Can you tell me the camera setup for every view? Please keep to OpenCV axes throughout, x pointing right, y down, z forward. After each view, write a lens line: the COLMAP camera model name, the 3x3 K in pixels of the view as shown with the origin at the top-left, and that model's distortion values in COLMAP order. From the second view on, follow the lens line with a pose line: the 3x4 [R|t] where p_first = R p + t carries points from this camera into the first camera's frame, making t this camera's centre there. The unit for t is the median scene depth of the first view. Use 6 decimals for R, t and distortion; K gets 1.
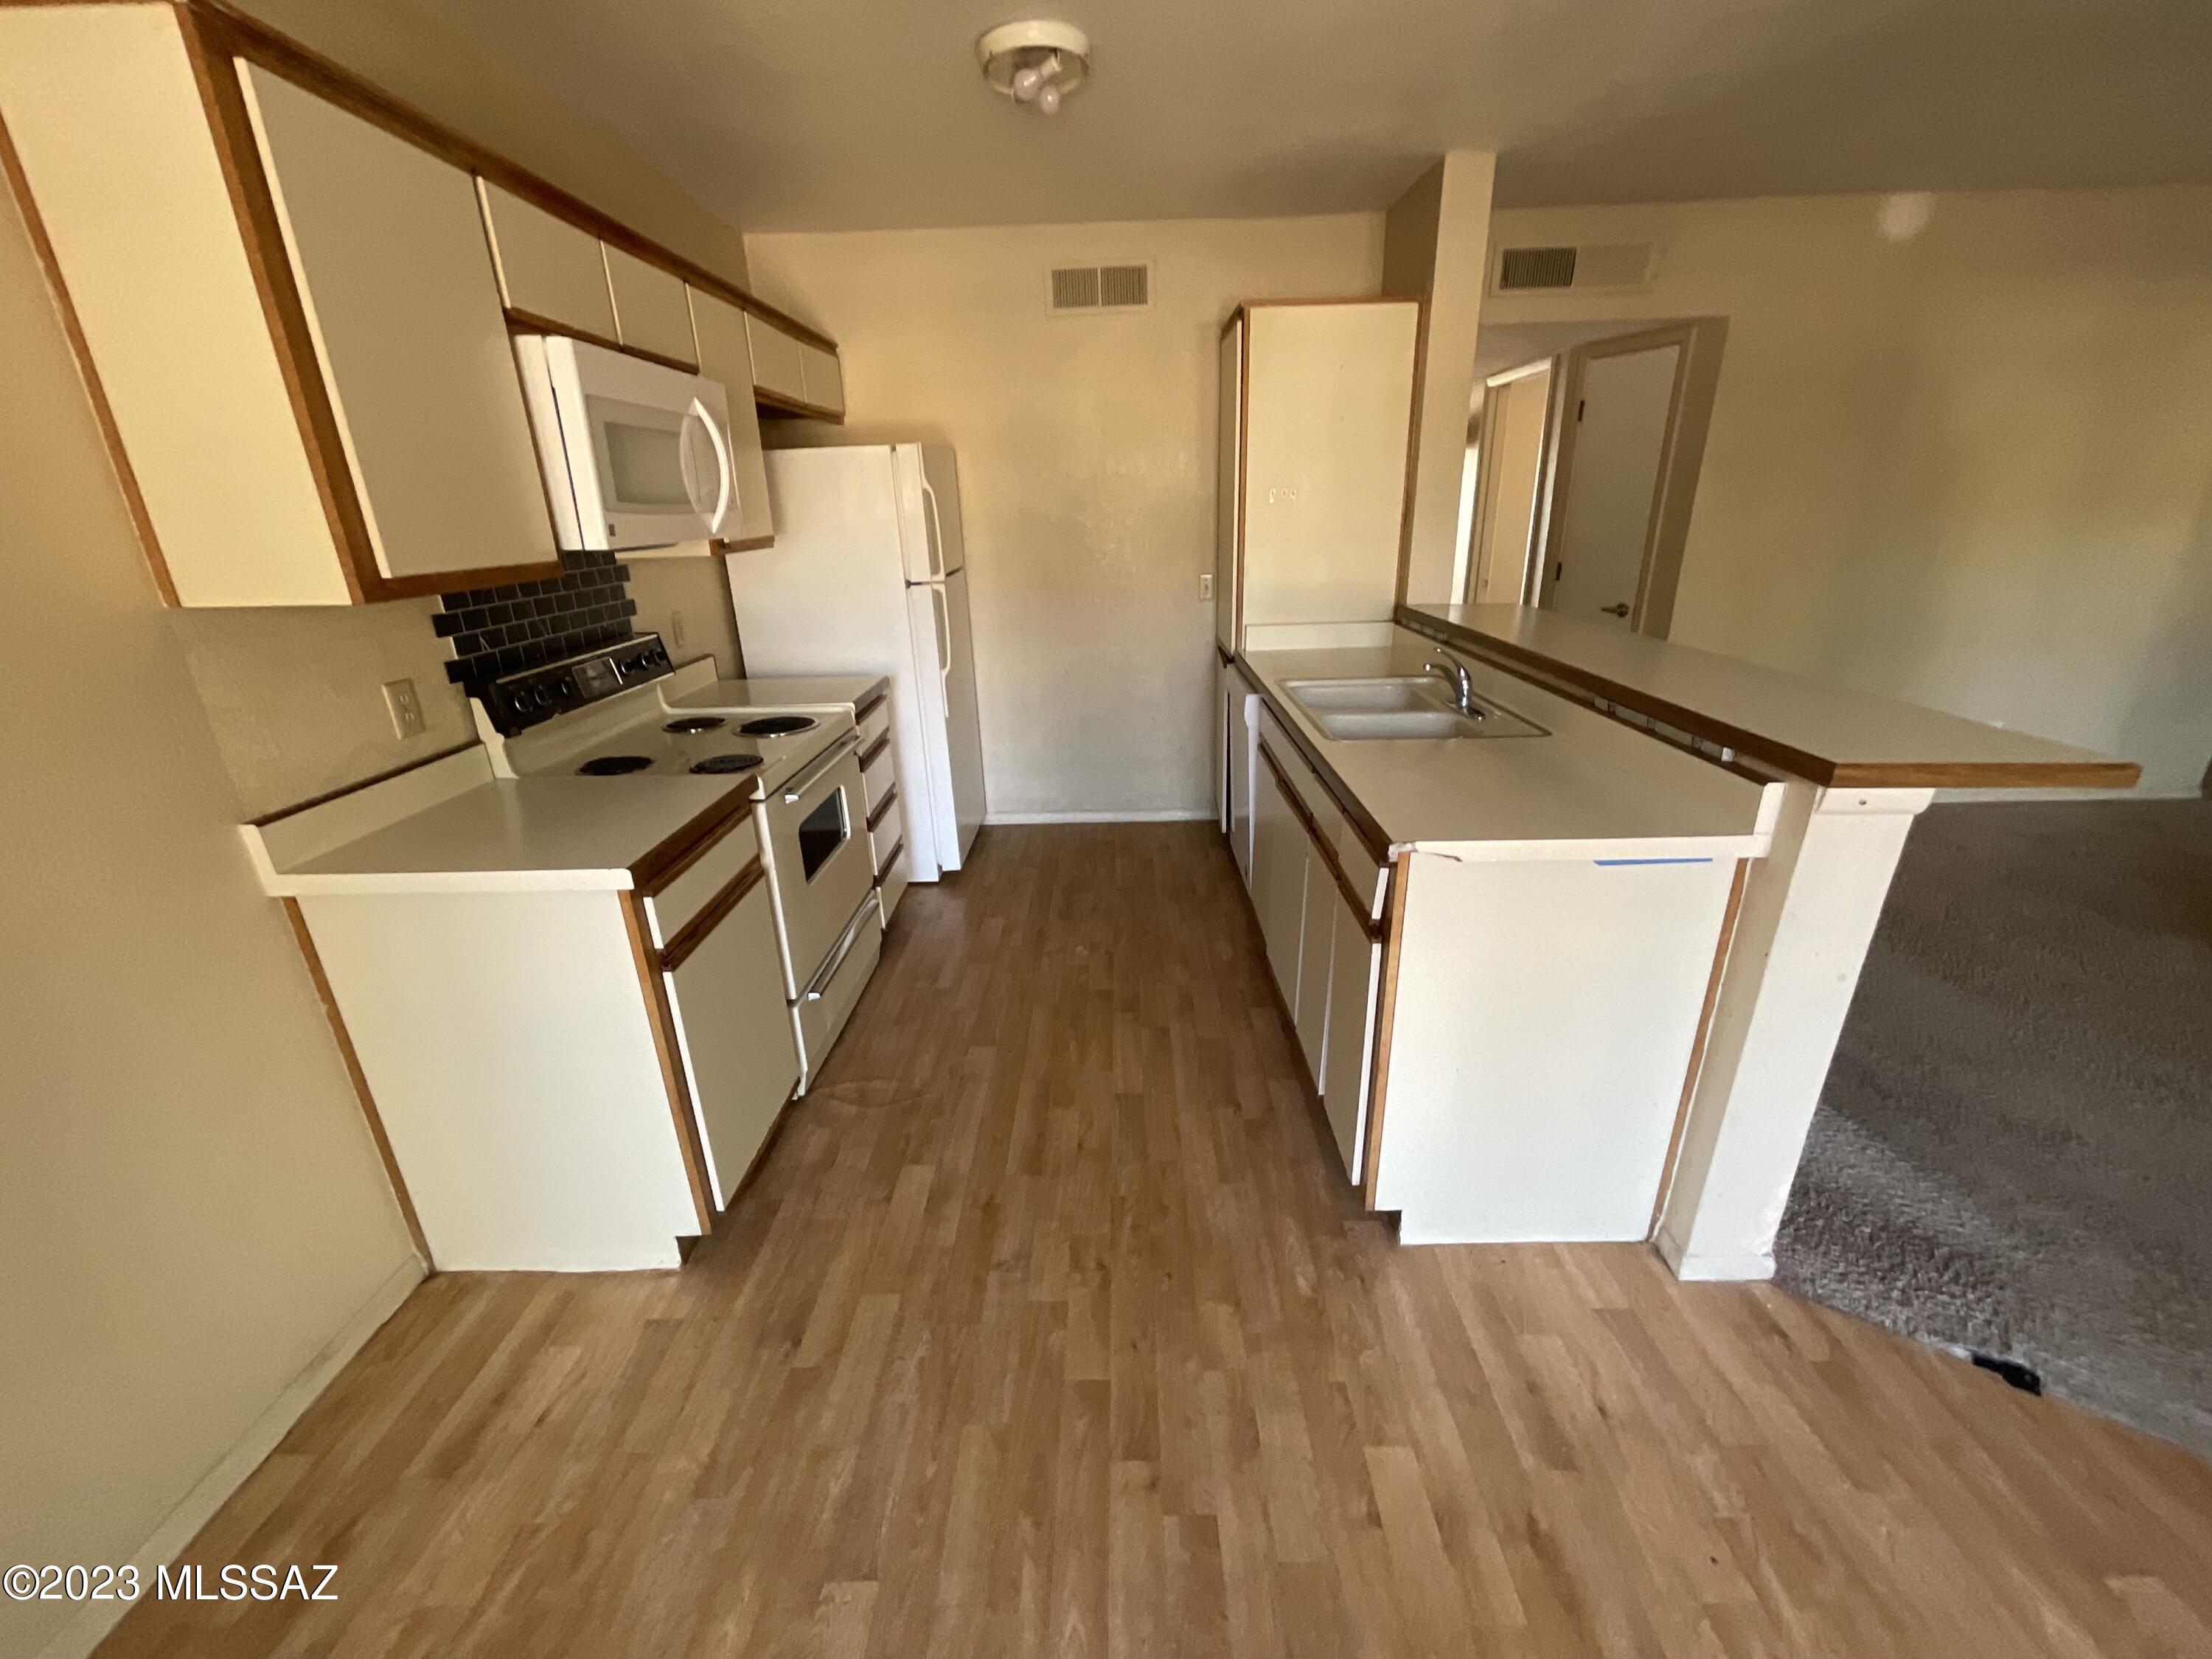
lens RADIAL K [[891.6, 0, 1105.3], [0, 891.6, 834.6], [0, 0, 1]] dist [0.002887, -0.002426]
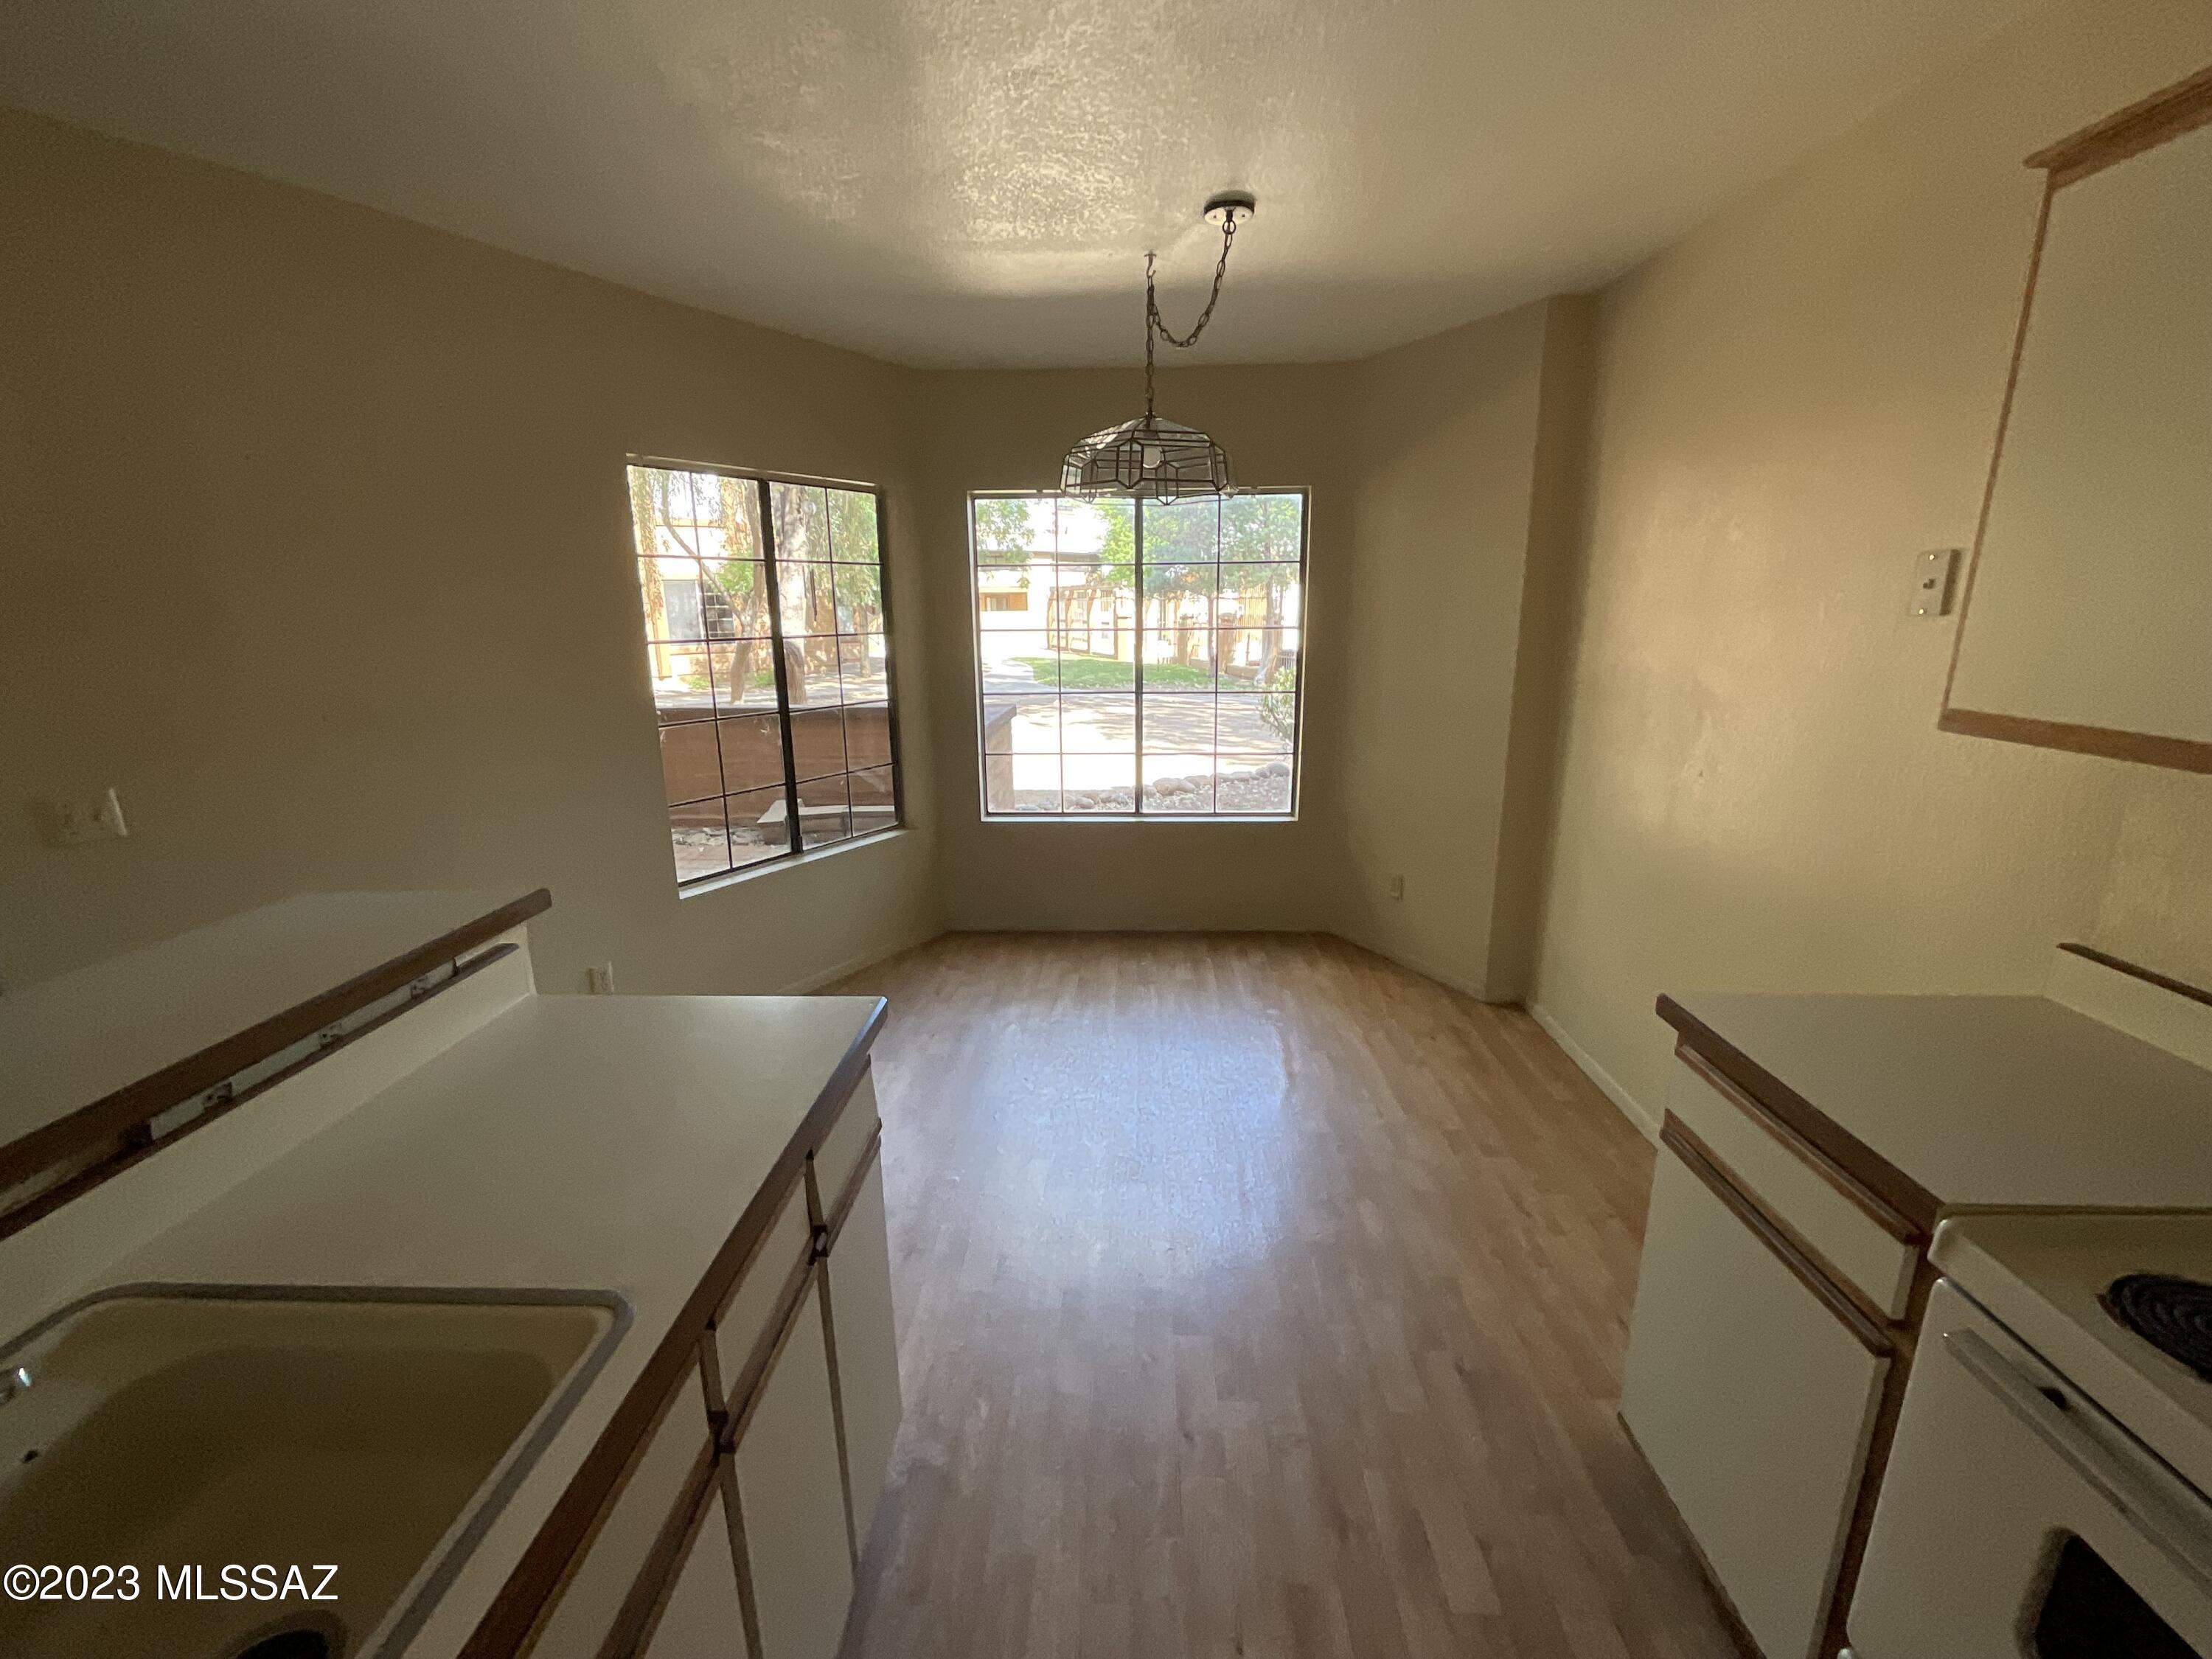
lens RADIAL K [[924.4, 0, 1105.7], [0, 924.4, 834.8], [0, 0, 1]] dist [-0.000803, 0.000141]
pose [[-0.999102, 0.030725, 0.029168, 0.028077], [0.041856, 0.822208, 0.567646, -0.494294], [-0.006541, 0.568358, -0.822756, 1.216803]]
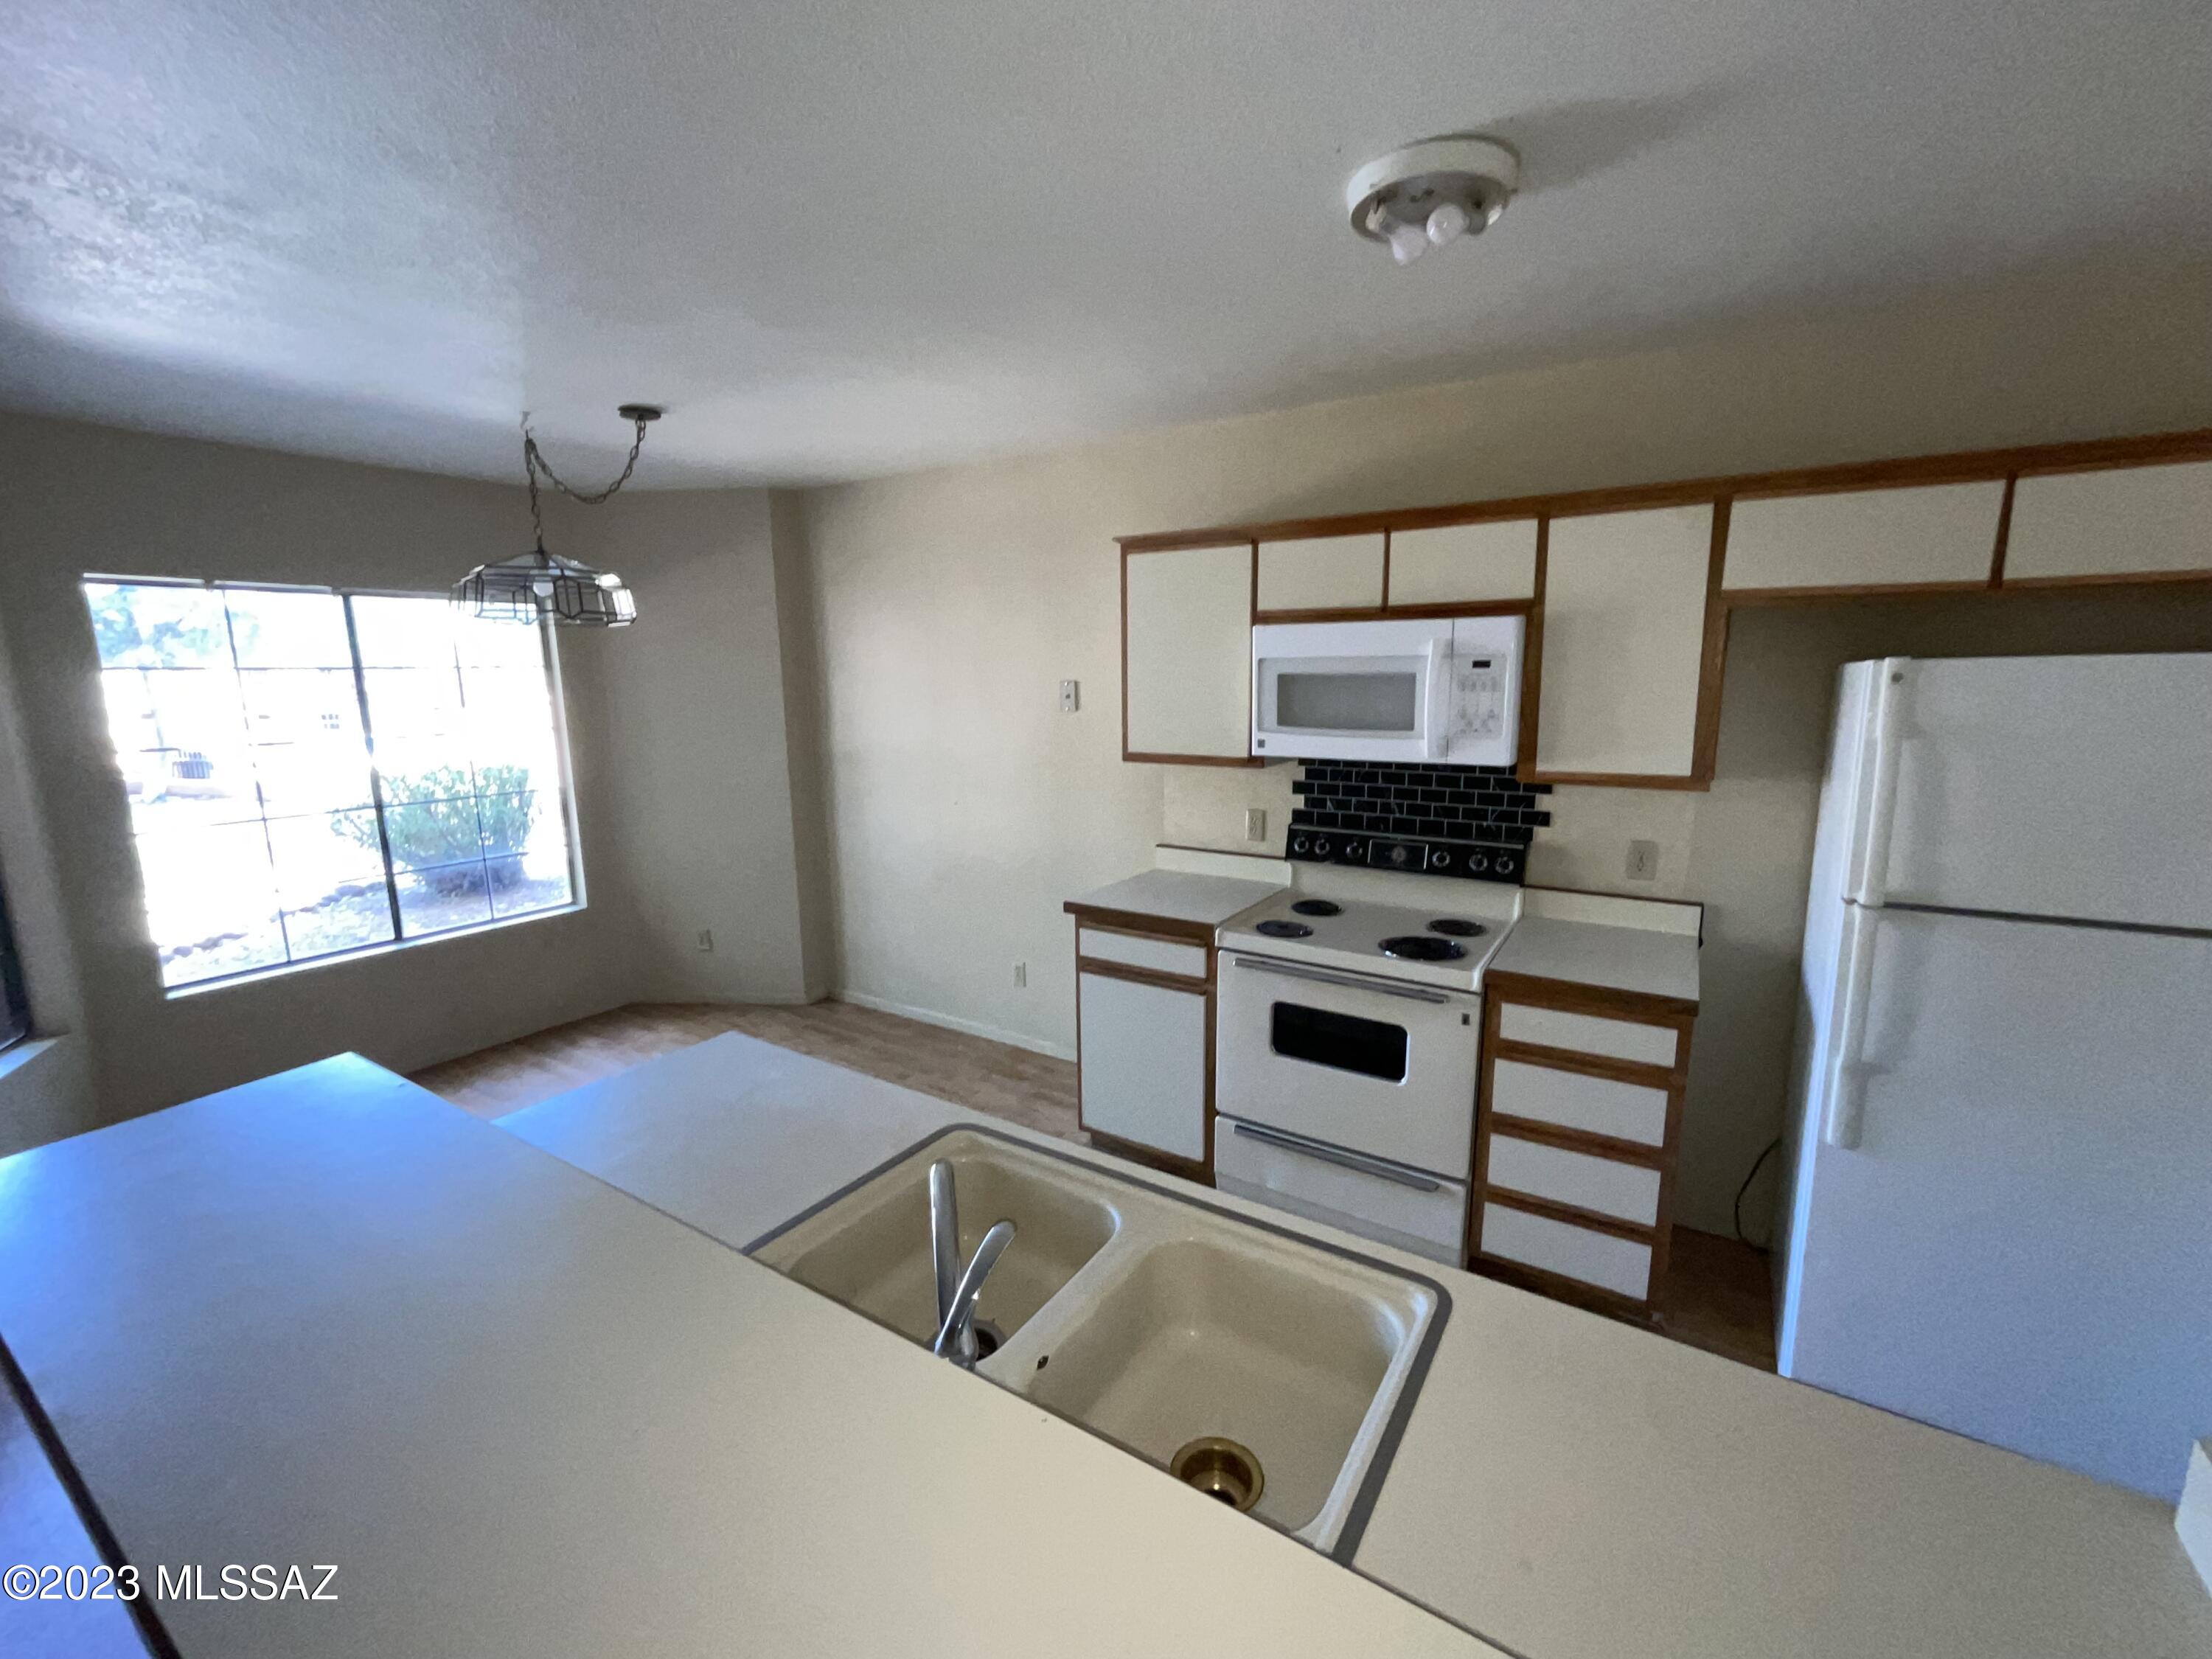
lens RADIAL K [[924.4, 0, 1105.7], [0, 924.4, 834.8], [0, 0, 1]] dist [-0.000803, 0.000141]
pose [[-0.527666, 0.182048, -0.829715, 0.761389], [-0.274839, 0.887638, 0.369543, -0.611062], [0.803761, 0.423033, -0.418342, 1.304756]]
